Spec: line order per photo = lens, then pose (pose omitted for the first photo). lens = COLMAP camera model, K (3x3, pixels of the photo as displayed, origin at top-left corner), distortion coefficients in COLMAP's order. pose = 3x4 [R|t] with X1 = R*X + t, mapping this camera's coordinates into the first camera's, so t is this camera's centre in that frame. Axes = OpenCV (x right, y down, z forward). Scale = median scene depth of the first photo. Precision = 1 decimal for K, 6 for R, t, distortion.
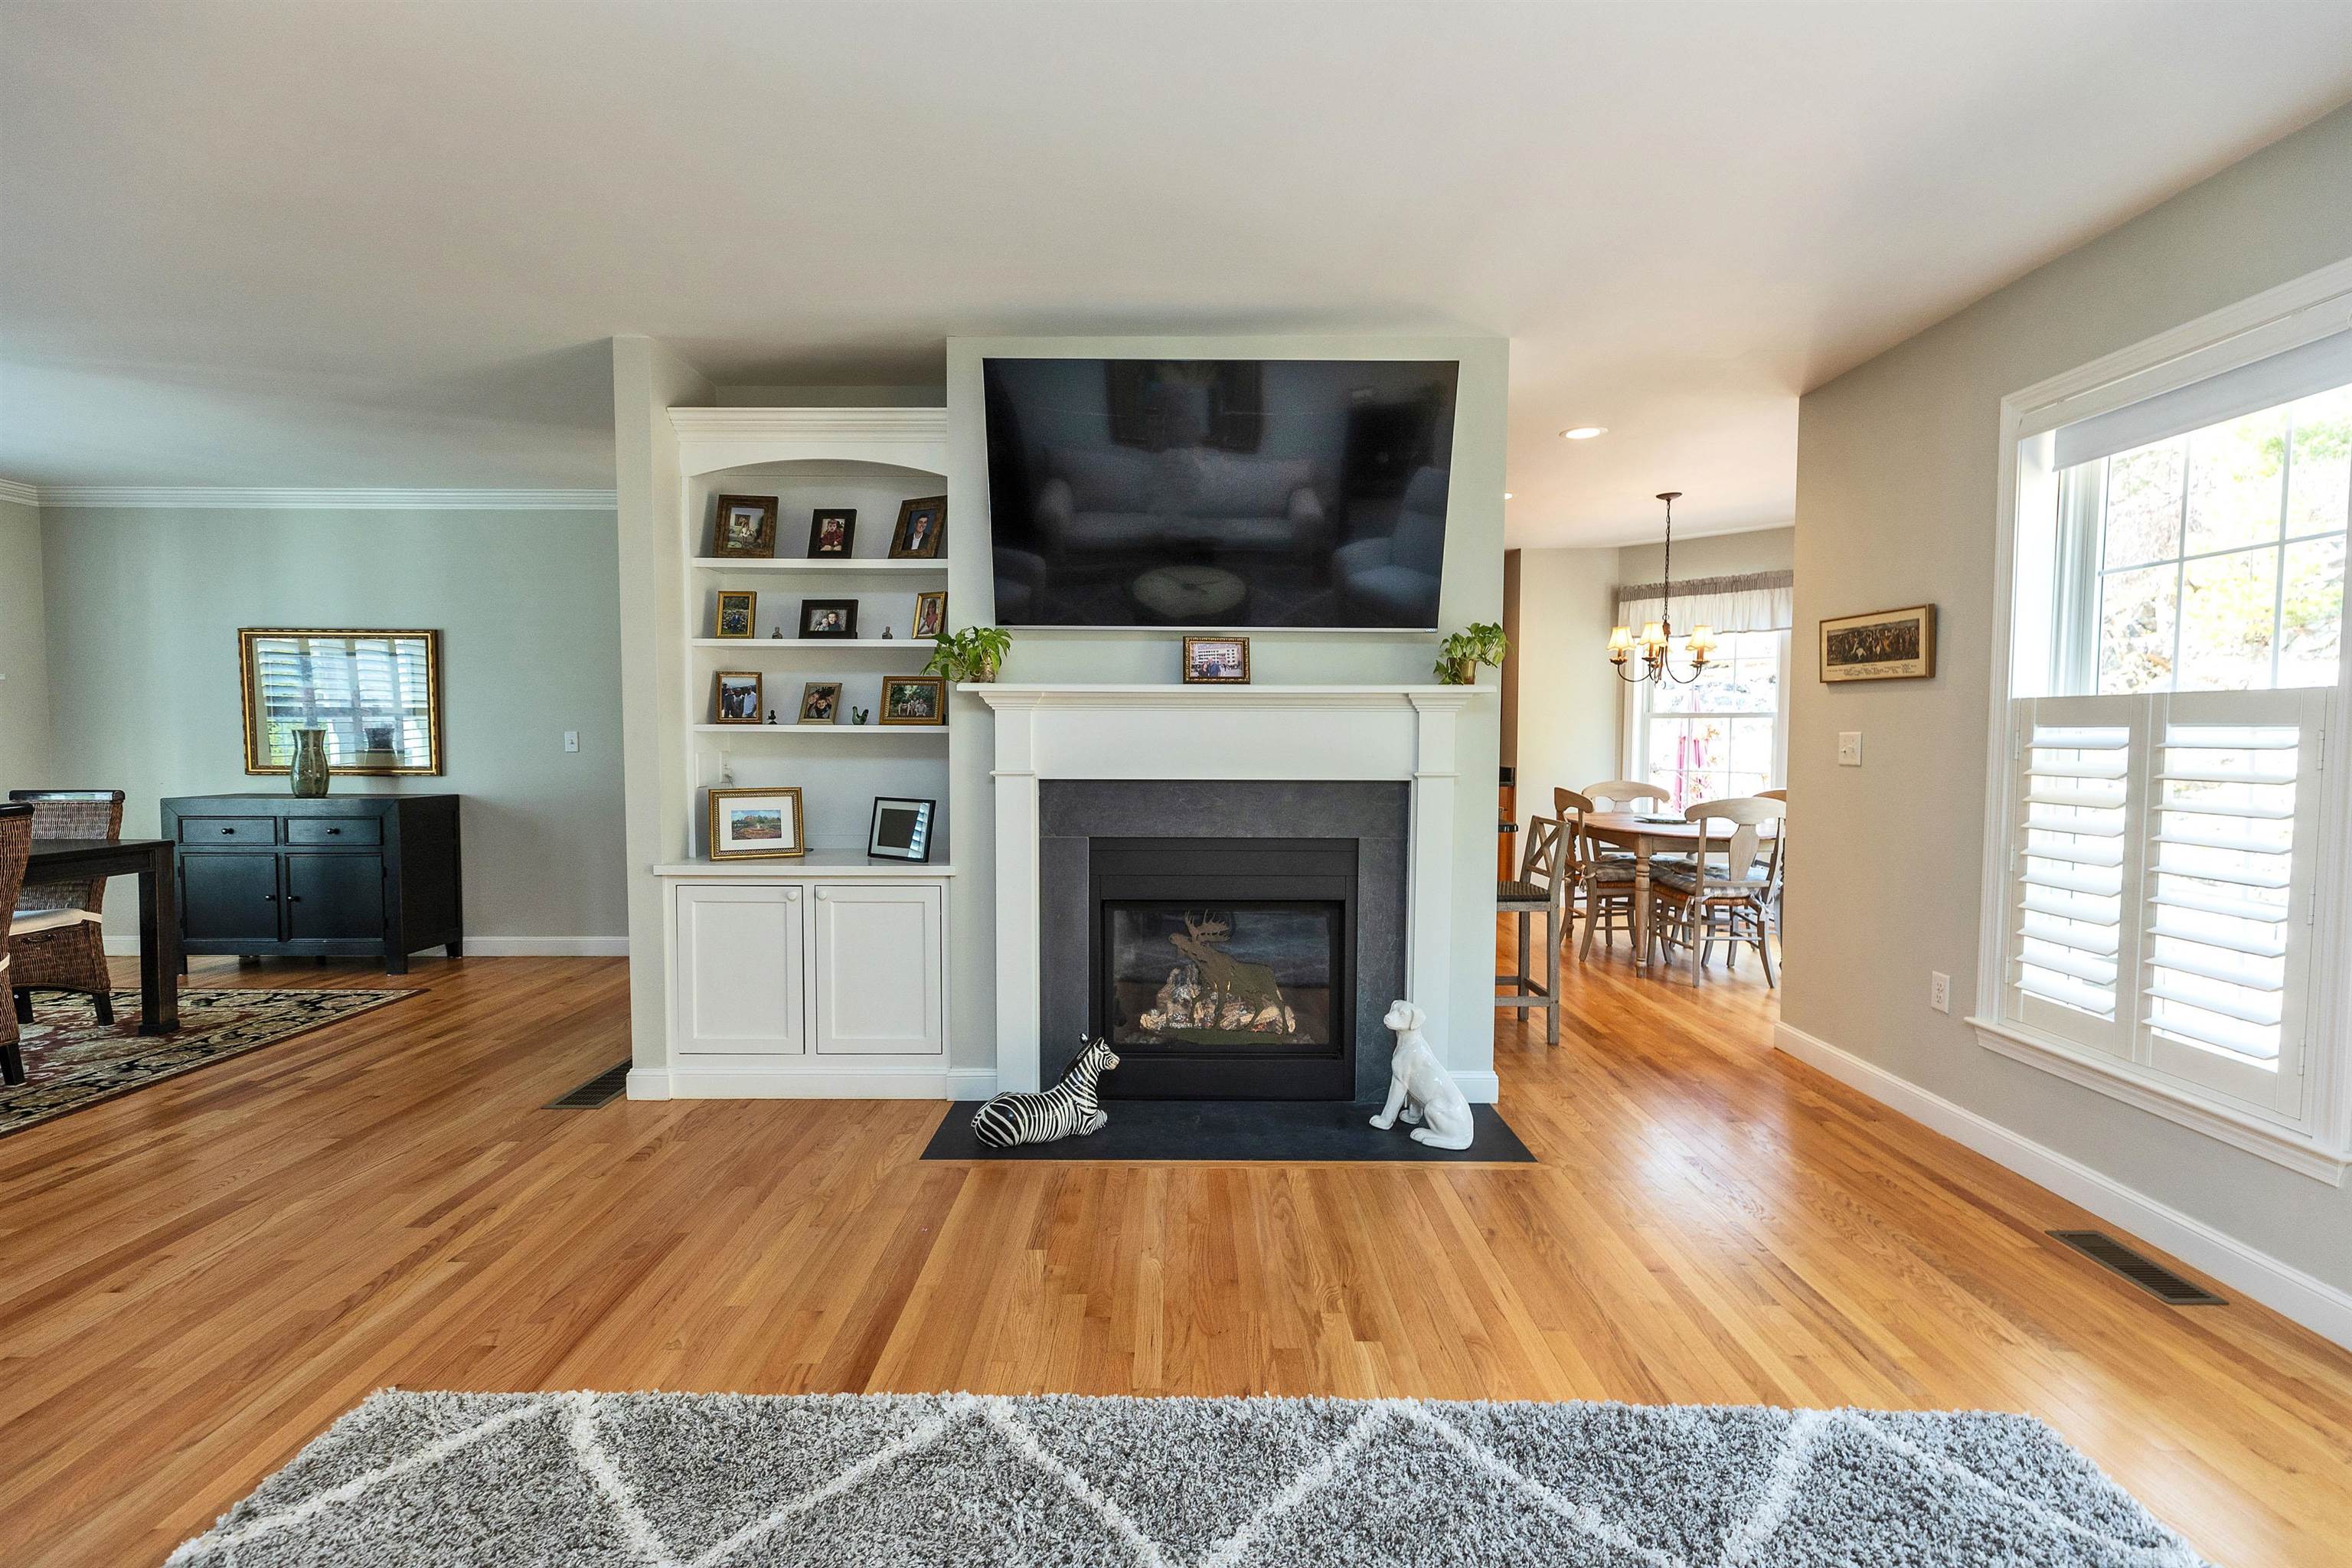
lens RADIAL K [[1061.2, 0, 1179.4], [0, 1061.2, 786.3], [0, 0, 1]] dist [0.002001, -0.000009]
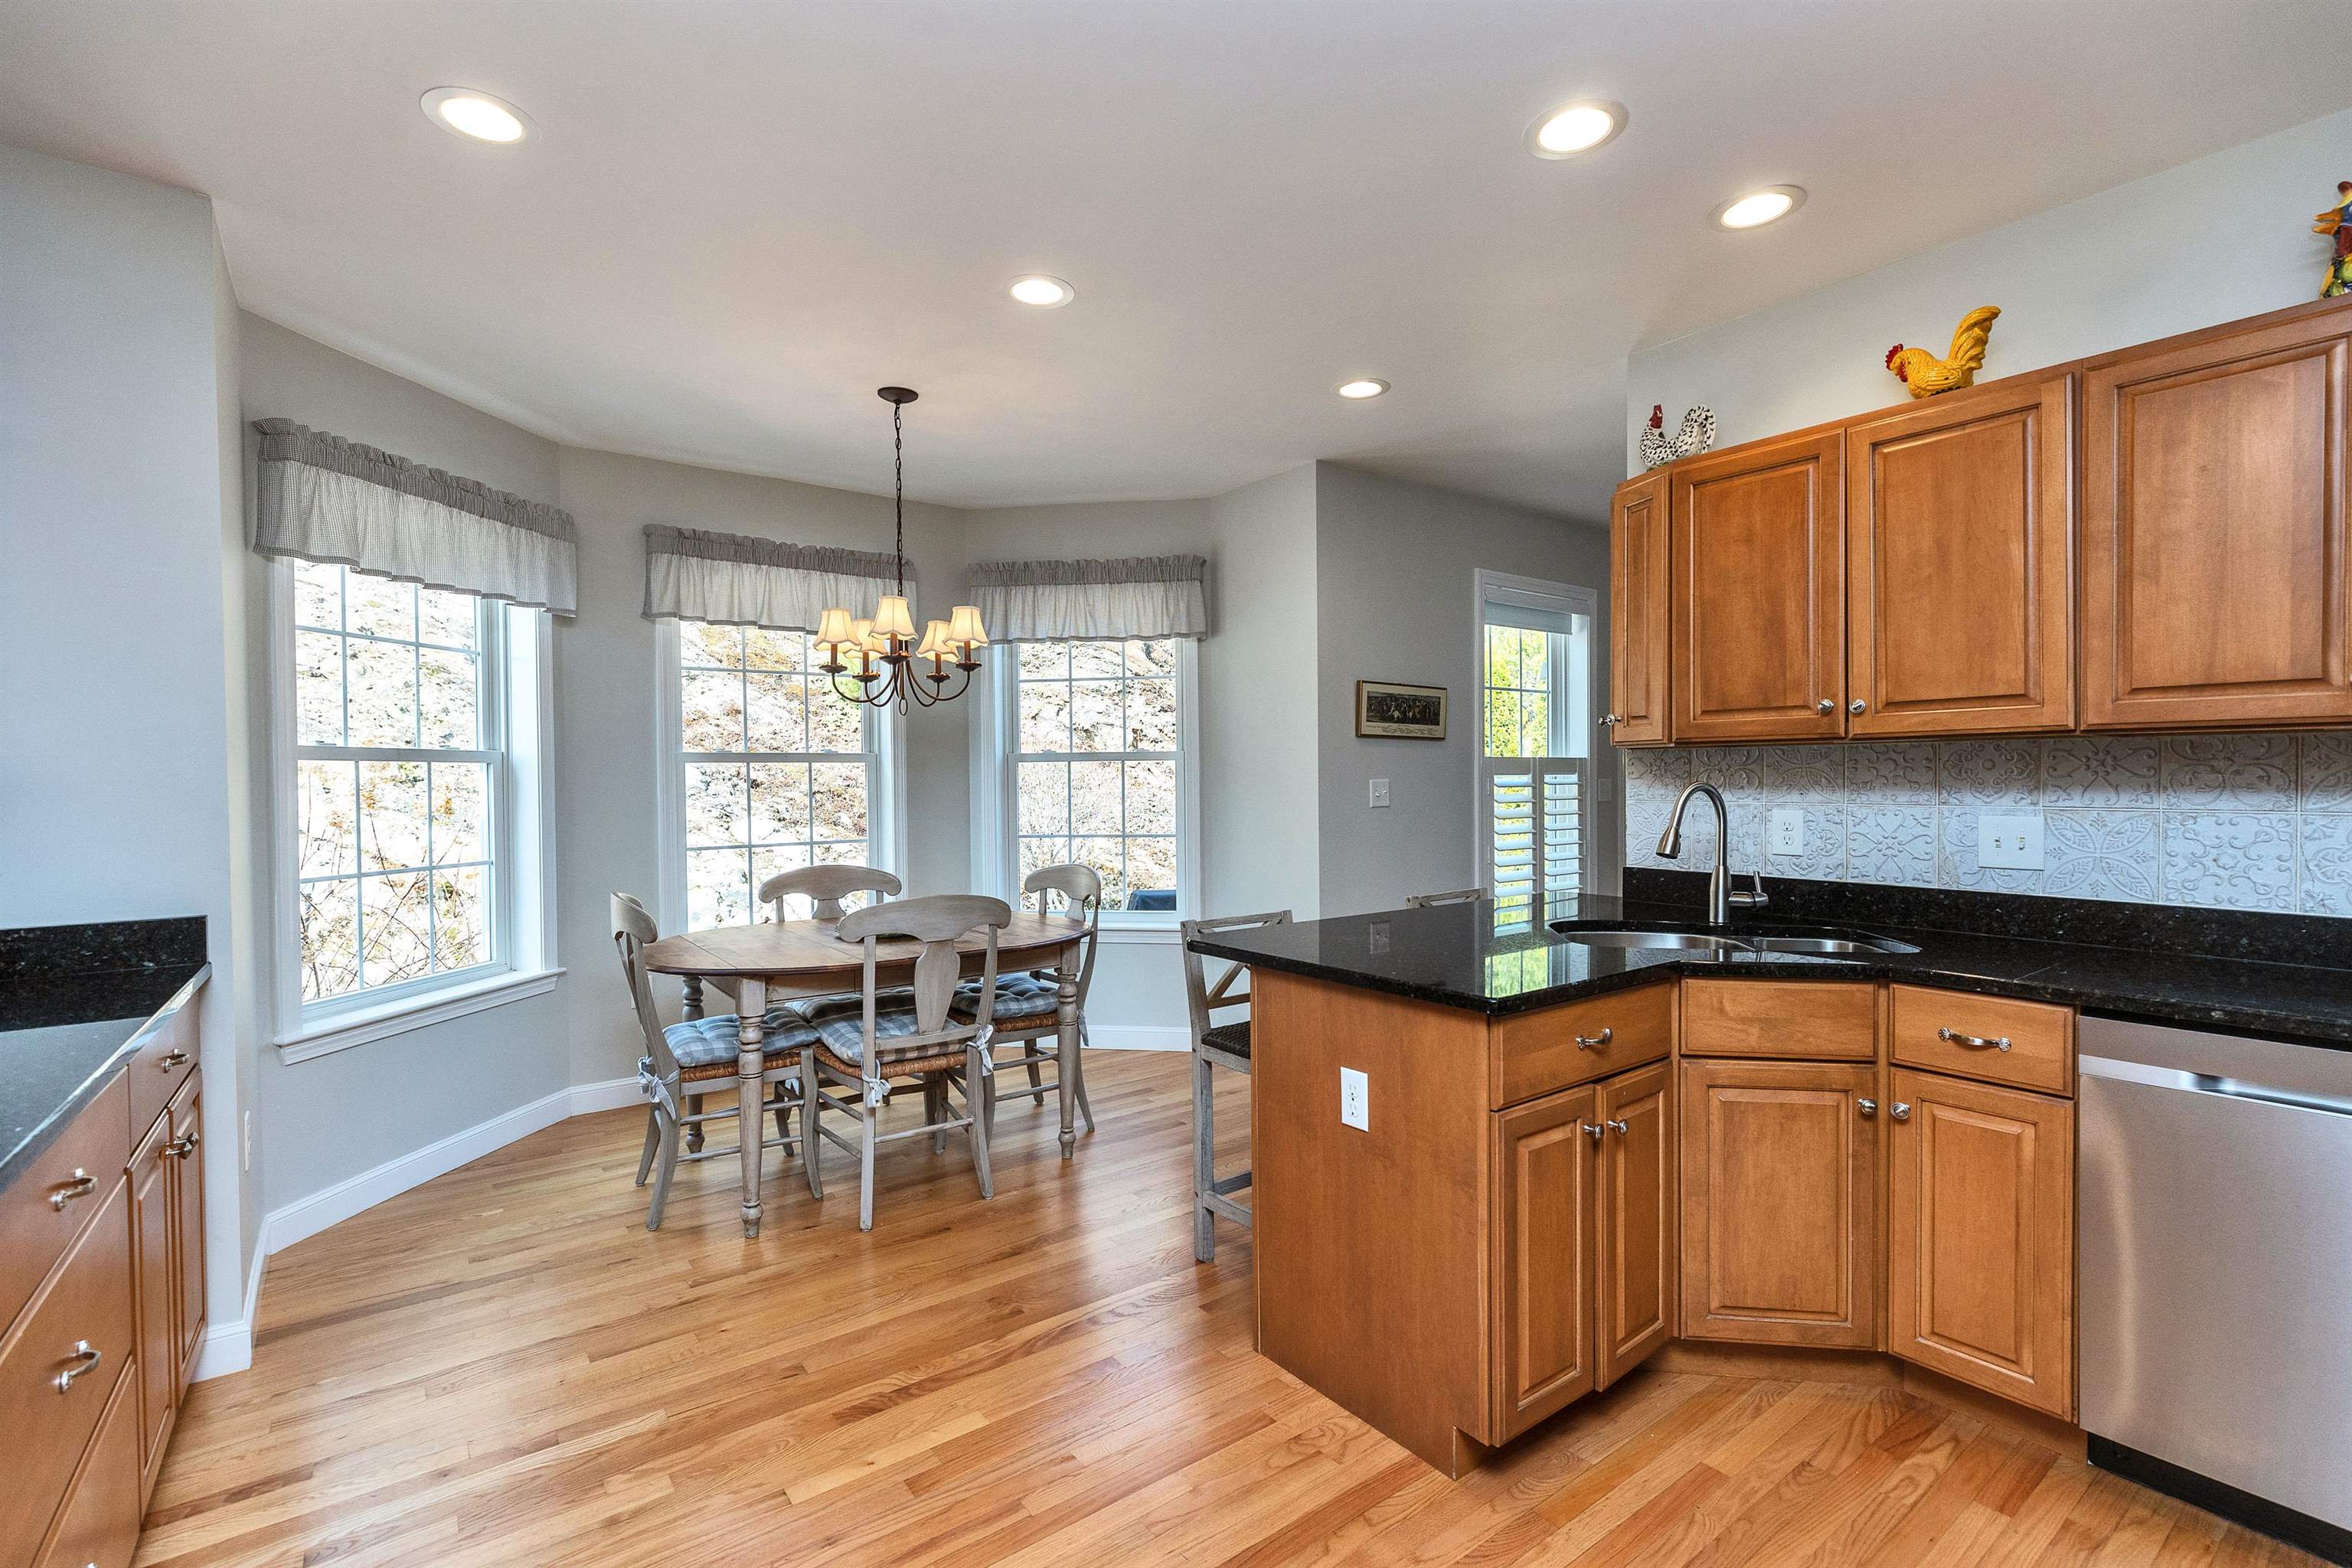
lens RADIAL K [[1061.2, 0, 1178.0], [0, 1061.2, 775.5], [0, 0, 1]] dist [0.002001, -0.000009]
pose [[-0.602946, -0.019757, 0.797537, -0.195591], [0.032907, 0.998227, 0.049606, -0.128991], [-0.797103, 0.056155, -0.601227, 2.014342]]
